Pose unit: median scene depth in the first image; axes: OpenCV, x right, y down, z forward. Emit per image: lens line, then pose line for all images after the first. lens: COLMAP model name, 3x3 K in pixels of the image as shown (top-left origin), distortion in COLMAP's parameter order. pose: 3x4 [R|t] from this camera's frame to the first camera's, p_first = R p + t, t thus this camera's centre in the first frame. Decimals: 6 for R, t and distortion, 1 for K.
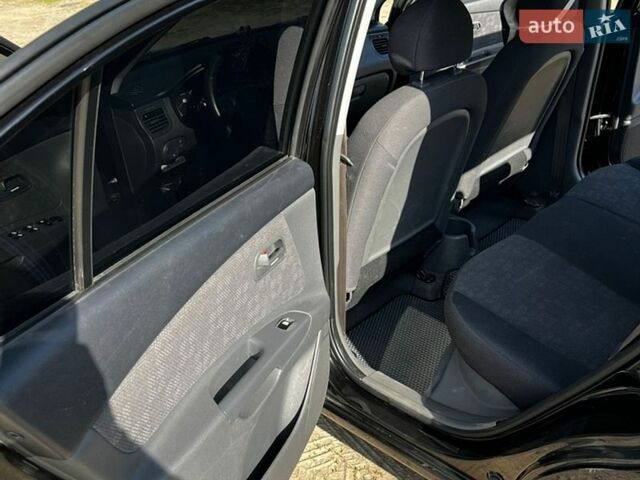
lens RADIAL K [[667.8, 0, 320.9], [0, 667.8, 251.2], [0, 0, 1]] dist [0.002924, 0.009938]
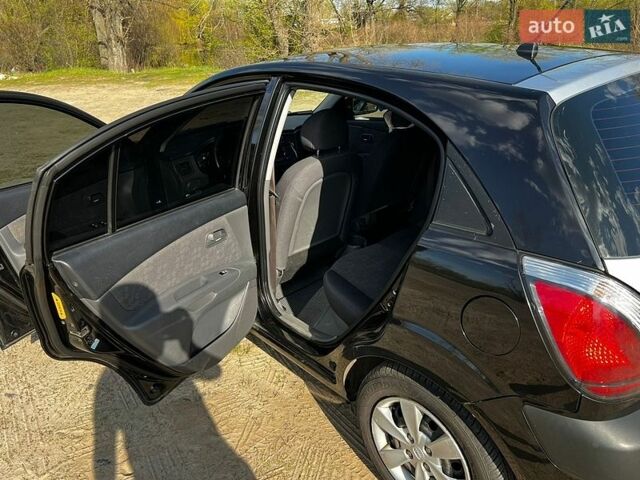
lens RADIAL K [[499.7, 0, 321.9], [0, 499.7, 249.5], [0, 0, 1]] dist [0.002591, -0.011099]
pose [[0.997373, 0.062225, -0.037092, 0.225513], [-0.064122, 0.996567, -0.052376, 0.078866], [0.033705, 0.054617, 0.997938, -0.361155]]
